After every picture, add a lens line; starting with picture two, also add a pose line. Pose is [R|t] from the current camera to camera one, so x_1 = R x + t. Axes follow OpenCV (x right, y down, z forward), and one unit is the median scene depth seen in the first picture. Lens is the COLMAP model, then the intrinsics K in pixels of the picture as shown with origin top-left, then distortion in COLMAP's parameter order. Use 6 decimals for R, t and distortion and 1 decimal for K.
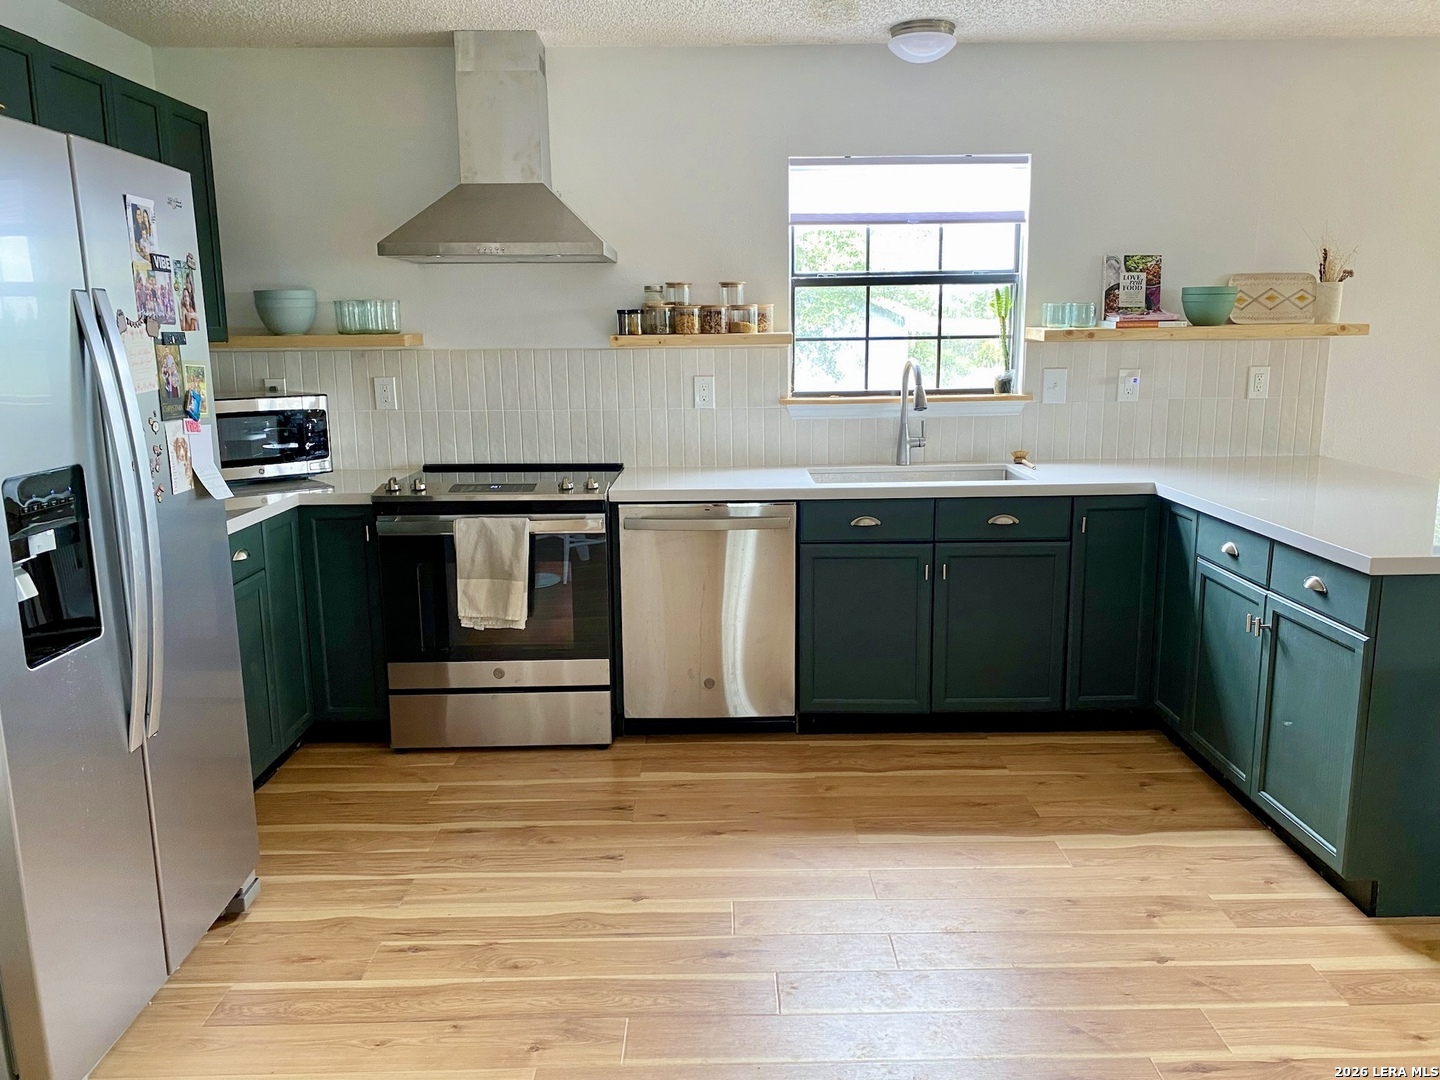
lens RADIAL K [[1102.0, 0, 724.4], [0, 1102.0, 541.4], [0, 0, 1]] dist [0.014635, -0.001487]
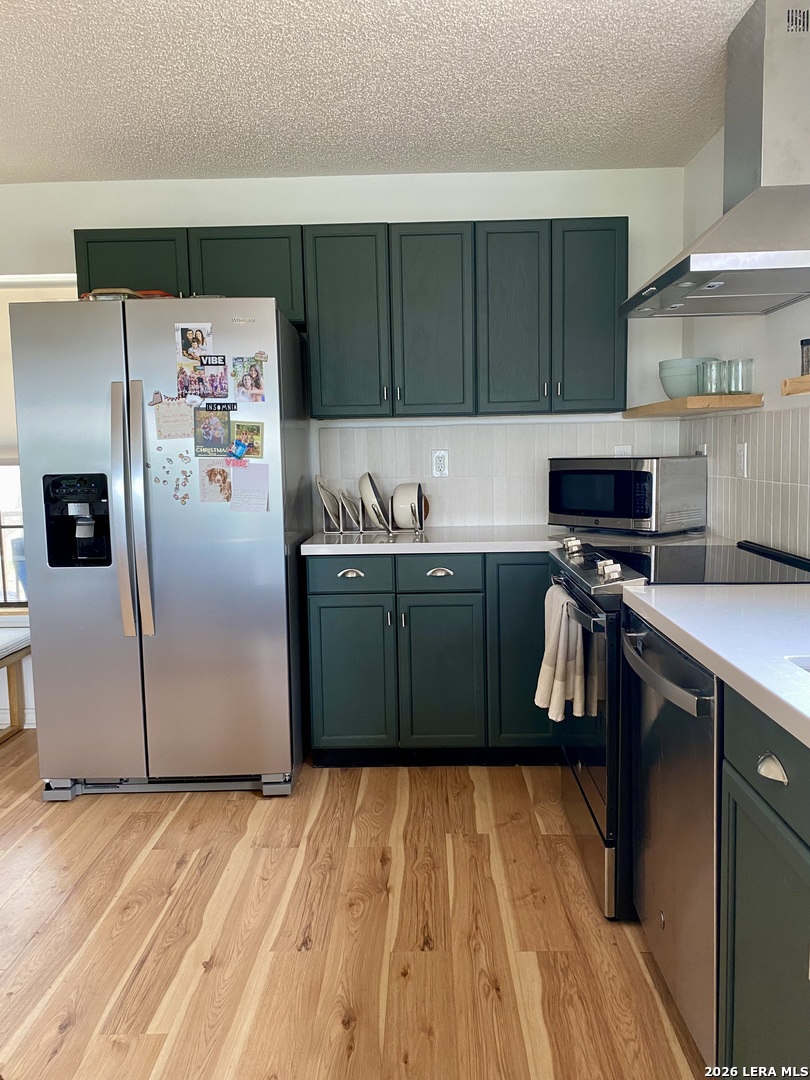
lens RADIAL K [[826.5, 0, 410.4], [0, 826.5, 534.4], [0, 0, 1]] dist [0.014635, -0.001487]
pose [[-0.029586, 0.114270, -0.993009, 0.670094], [-0.169938, 0.978406, 0.117653, -0.181659], [0.985011, 0.172230, -0.009529, 1.254696]]
